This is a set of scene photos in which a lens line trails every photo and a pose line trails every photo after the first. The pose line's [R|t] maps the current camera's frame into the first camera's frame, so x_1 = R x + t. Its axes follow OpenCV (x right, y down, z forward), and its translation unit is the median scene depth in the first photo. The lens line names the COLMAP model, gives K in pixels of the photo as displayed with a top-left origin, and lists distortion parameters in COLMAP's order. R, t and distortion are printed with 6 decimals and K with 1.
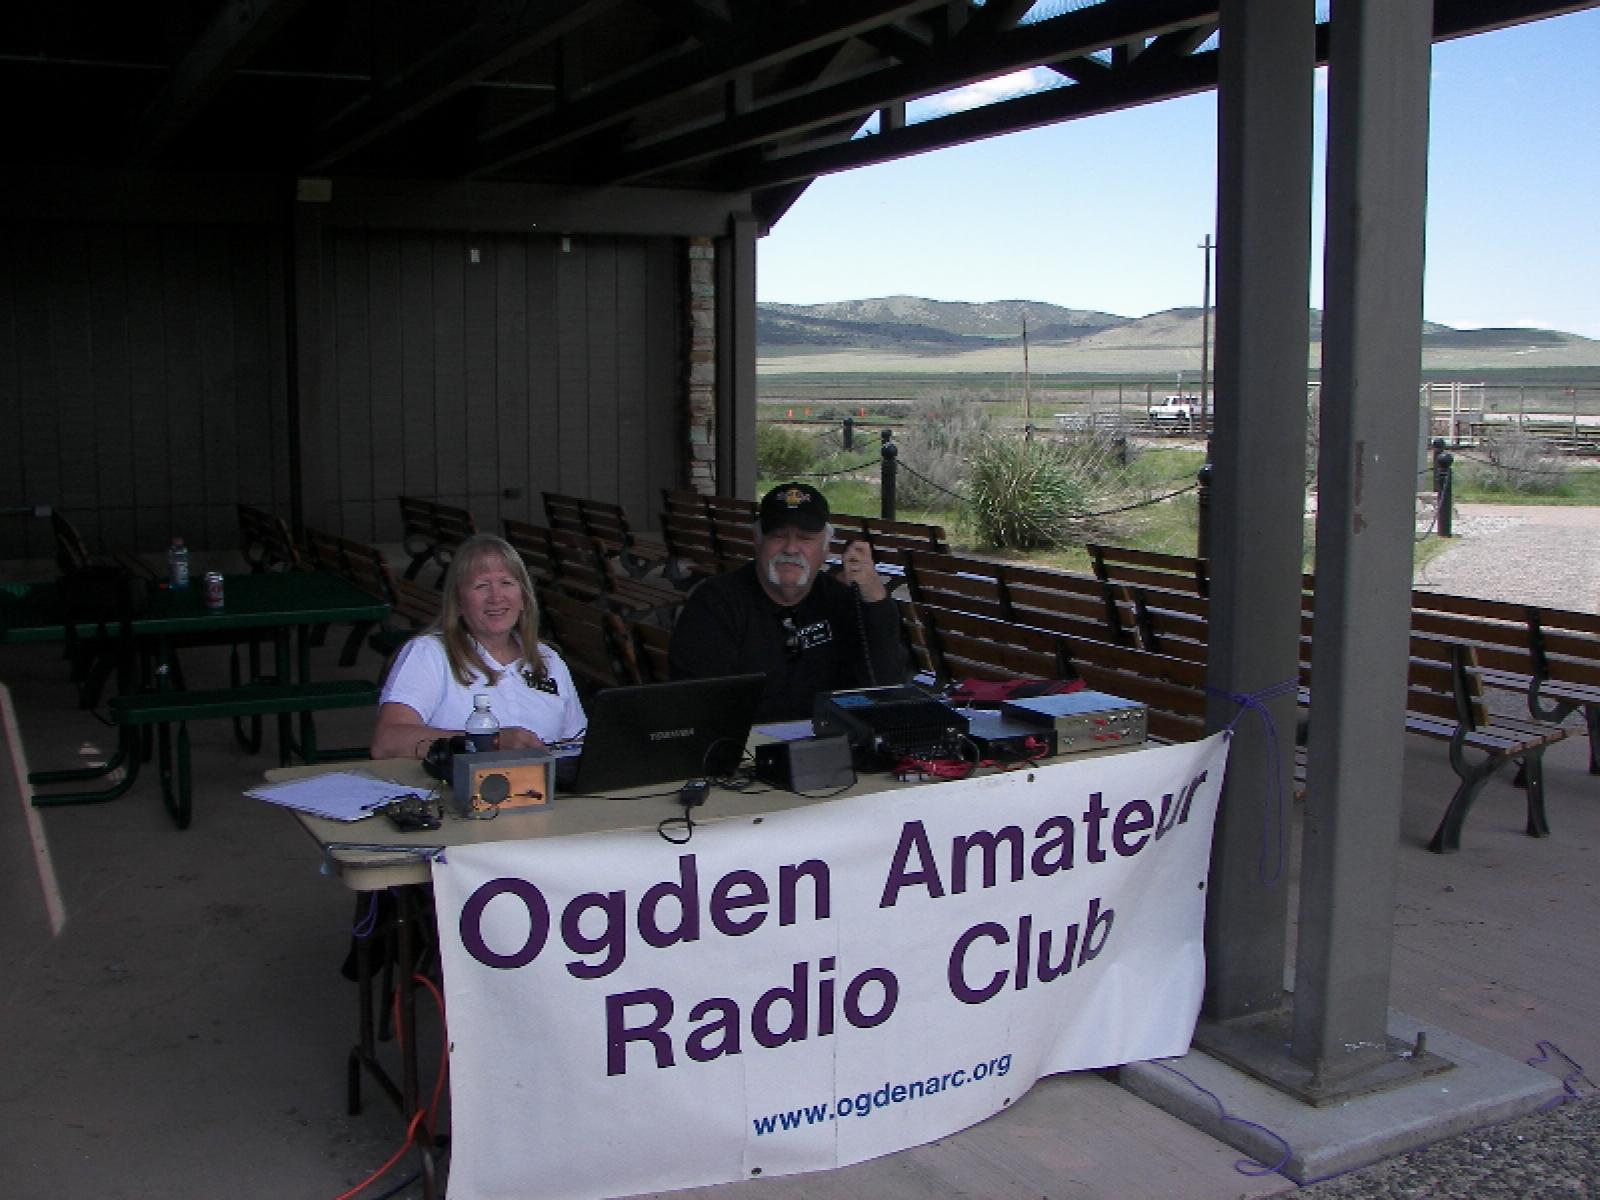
lens RADIAL K [[1721.3, 0, 800.0], [0, 1721.3, 600.0], [0, 0, 1]] dist [-0.195736, 0.332165]
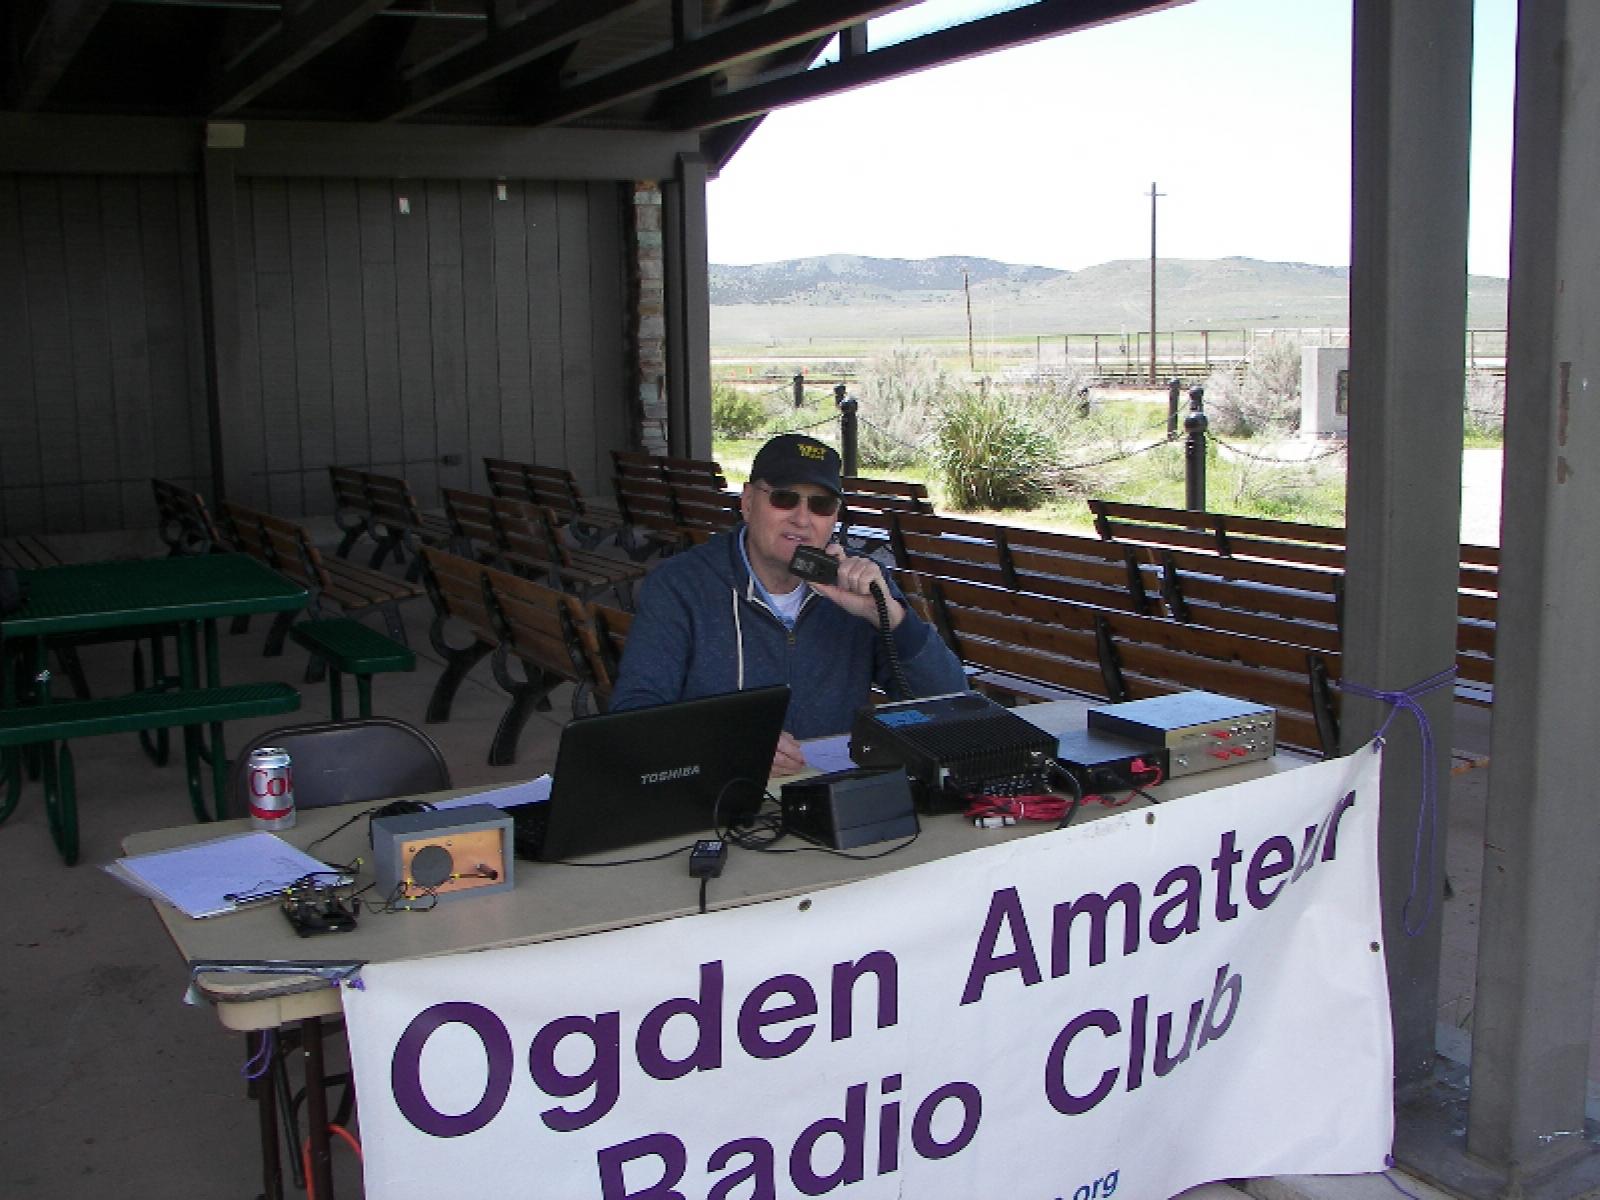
lens RADIAL K [[1721.3, 0, 800.0], [0, 1721.3, 600.0], [0, 0, 1]] dist [-0.195736, 0.332165]
pose [[0.999168, -0.026014, 0.031413, -0.038346], [0.025276, 0.999400, 0.023673, -0.013025], [-0.032010, -0.022859, 0.999226, 0.252081]]
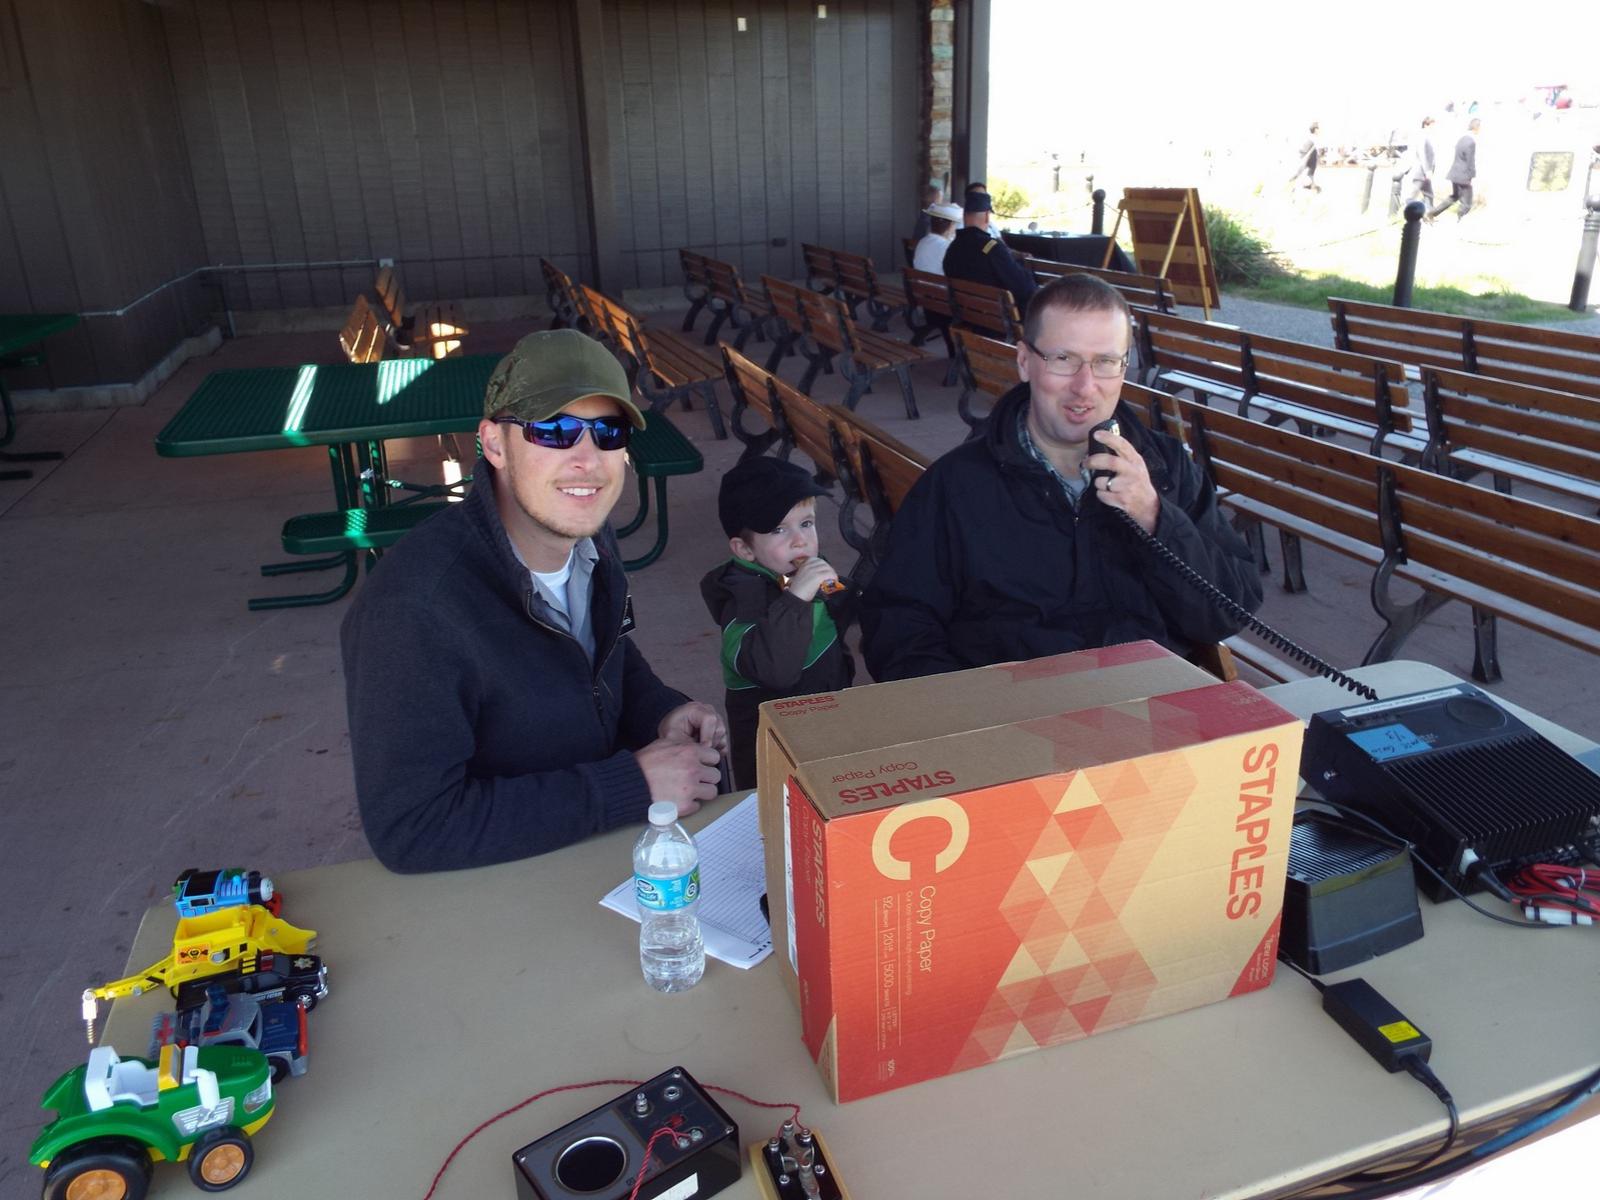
lens RADIAL K [[1181.4, 0, 818.9], [0, 1181.4, 563.7], [0, 0, 1]] dist [0.046344, -0.003654]
pose [[0.988210, 0.025383, -0.150983, -0.041017], [0.007861, 0.976448, 0.215610, -0.085938], [0.152900, -0.214255, 0.964737, 0.637606]]
